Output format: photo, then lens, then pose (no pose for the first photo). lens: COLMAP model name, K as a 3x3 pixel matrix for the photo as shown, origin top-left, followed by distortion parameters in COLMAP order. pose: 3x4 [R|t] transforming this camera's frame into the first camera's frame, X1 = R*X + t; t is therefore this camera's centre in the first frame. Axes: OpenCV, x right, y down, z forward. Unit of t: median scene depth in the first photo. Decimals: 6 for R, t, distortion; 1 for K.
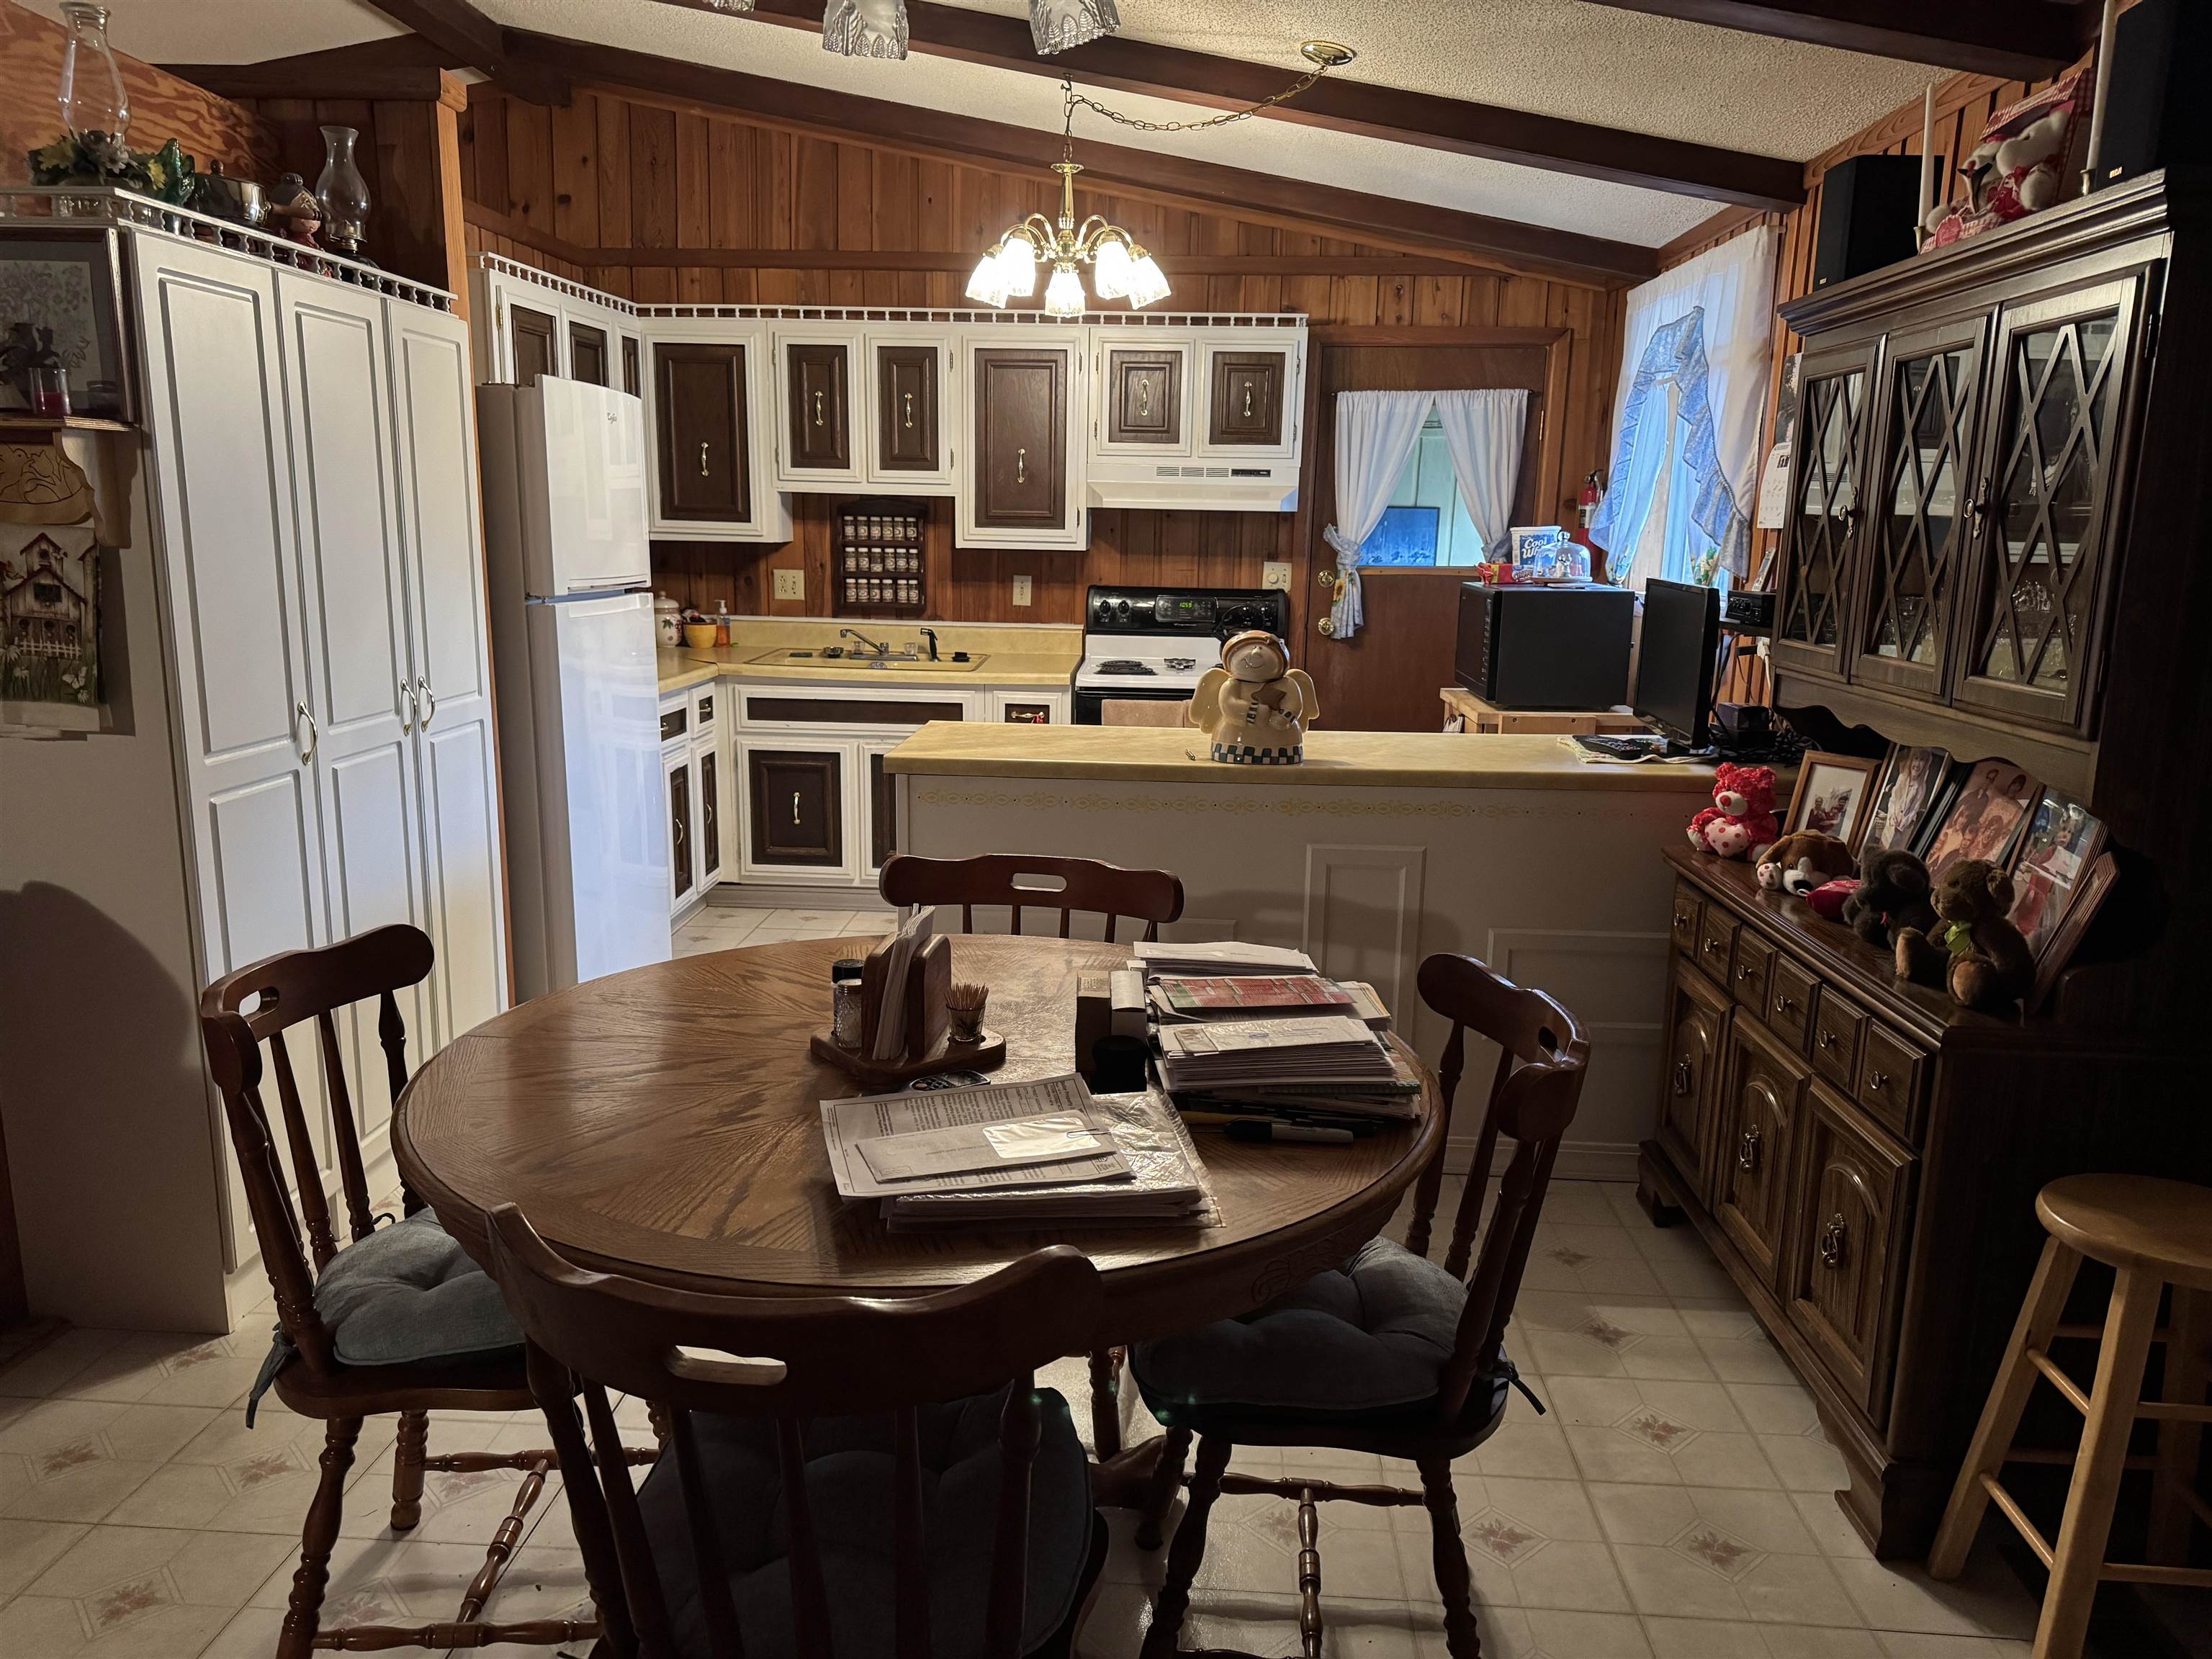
lens RADIAL K [[1554.7, 0, 1109.9], [0, 1554.7, 827.0], [0, 0, 1]] dist [0.032509, -0.020622]
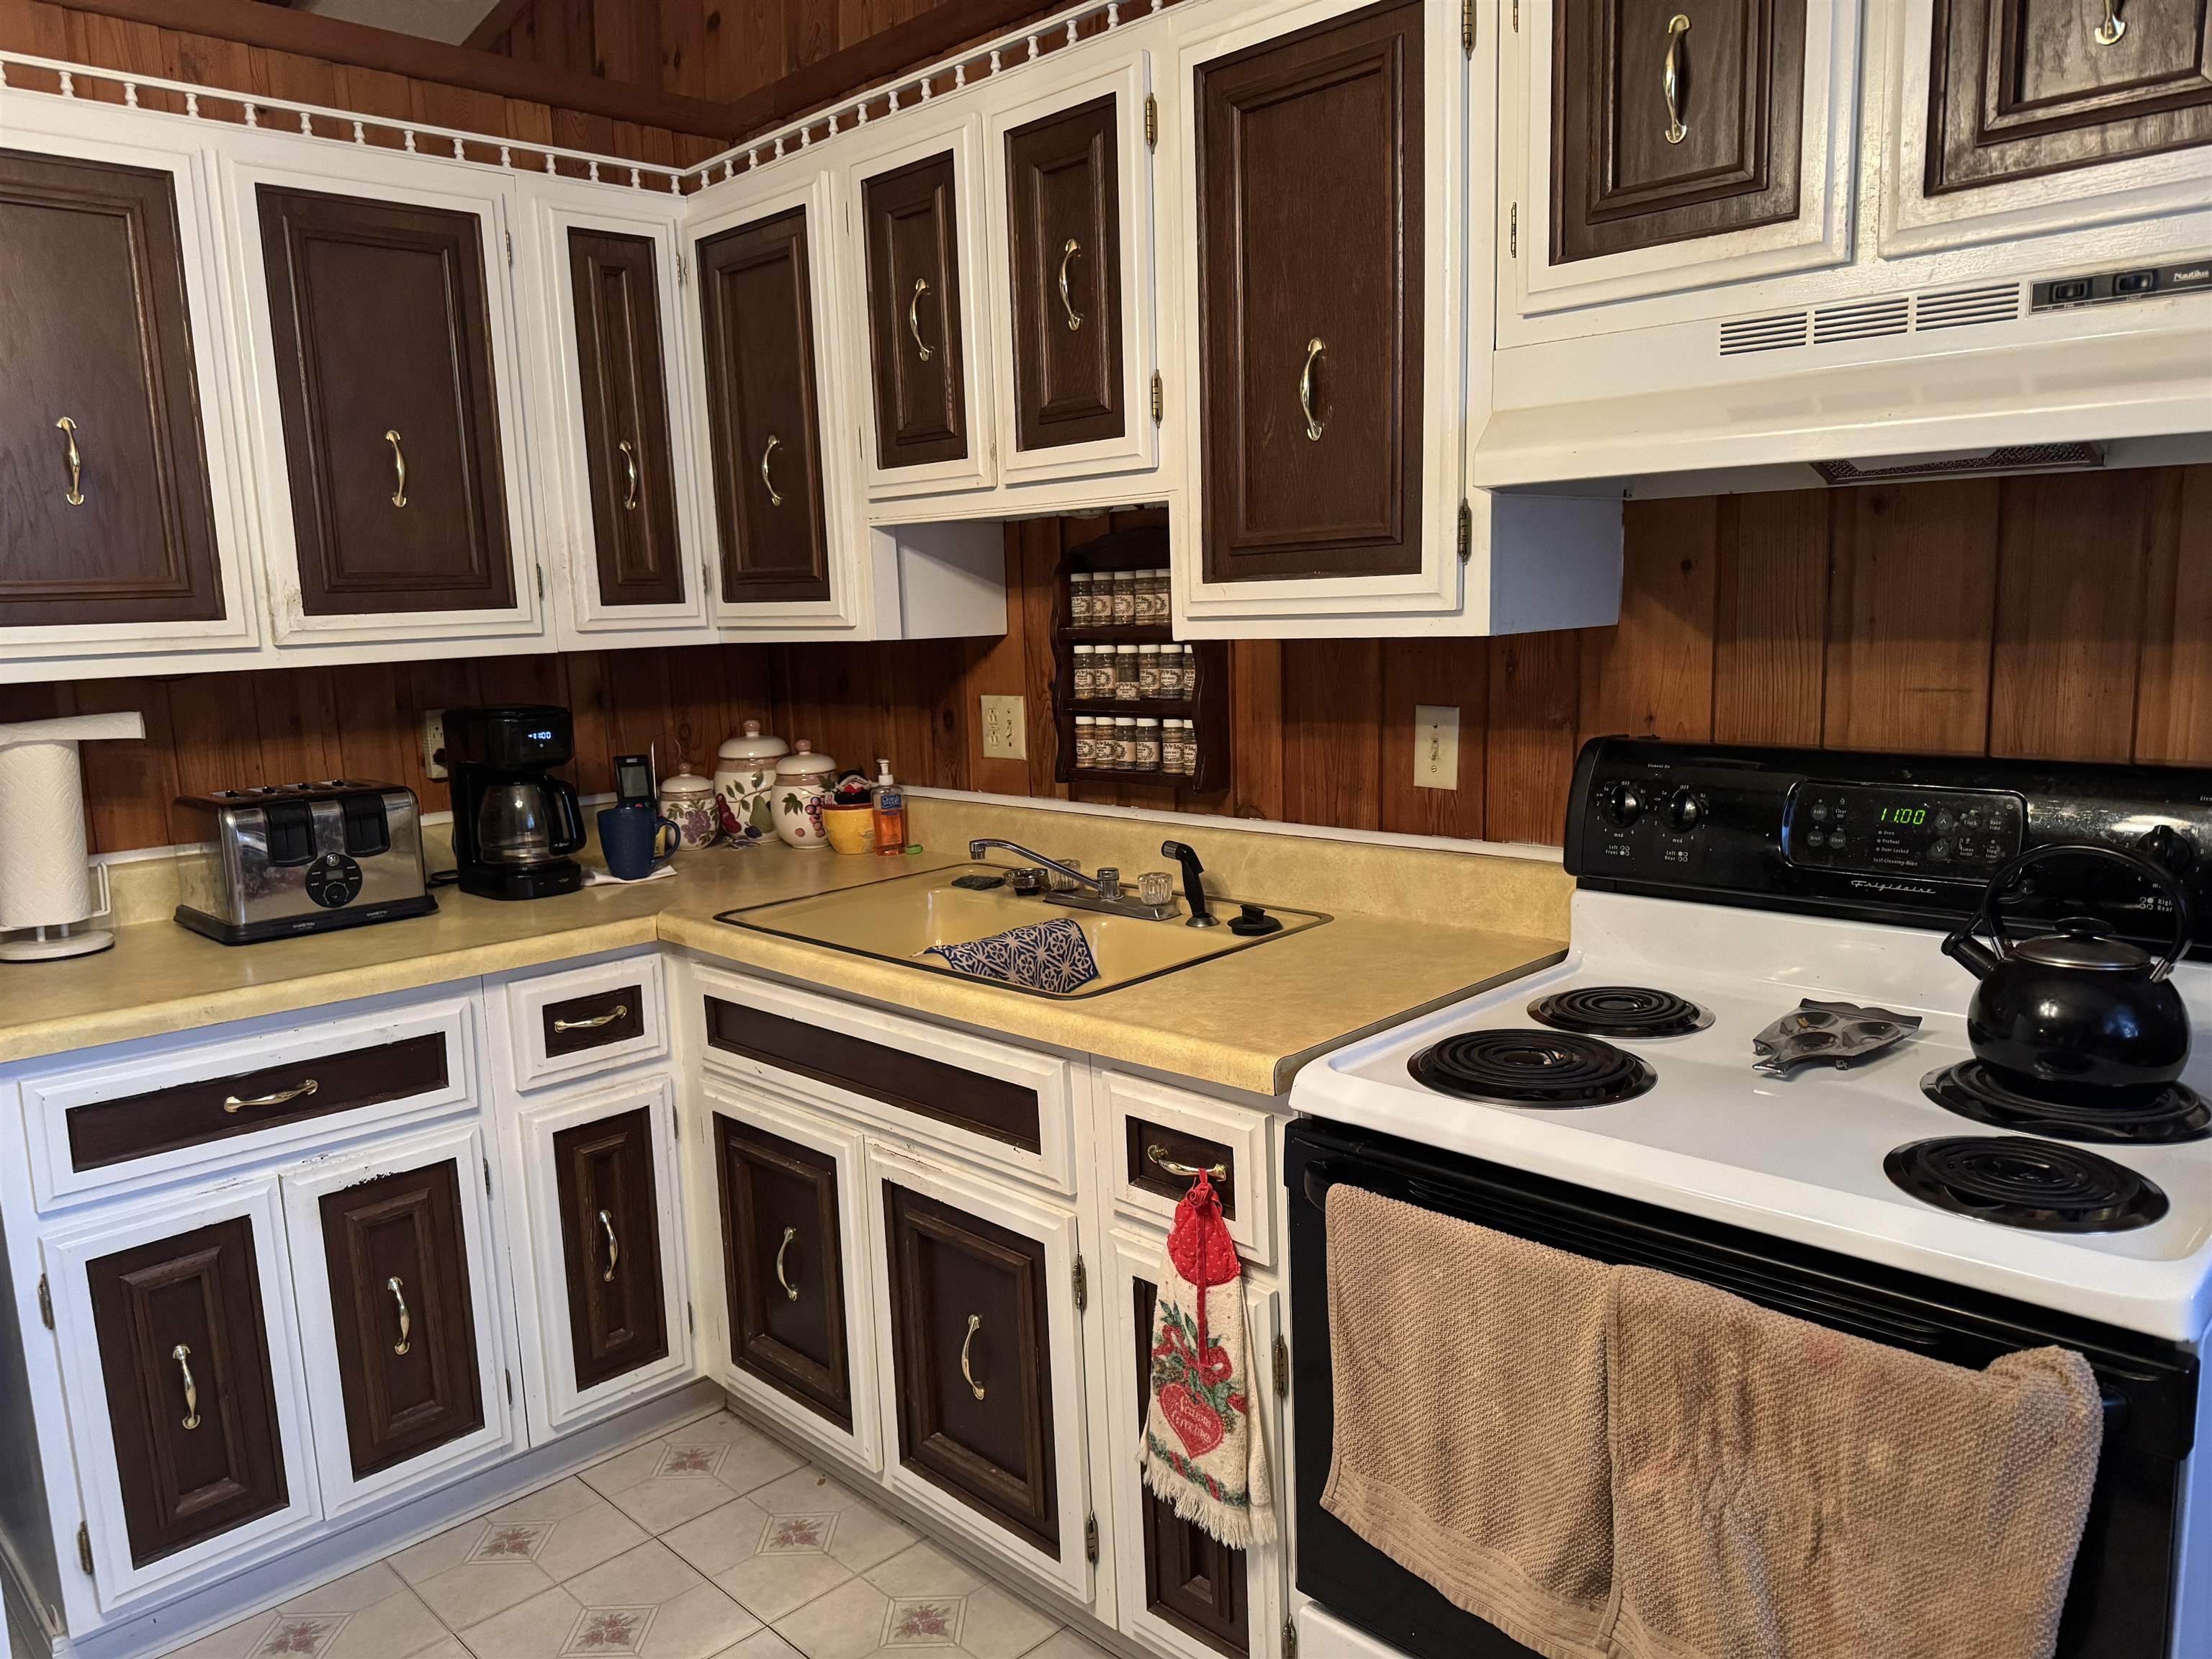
lens RADIAL K [[1554.7, 0, 1106.0], [0, 1554.7, 853.0], [0, 0, 1]] dist [0.032509, -0.020622]
pose [[0.739519, 0.062476, -0.670230, 0.132058], [-0.081805, 0.996645, 0.002642, -0.123231], [0.668146, 0.052874, 0.742149, 0.686892]]
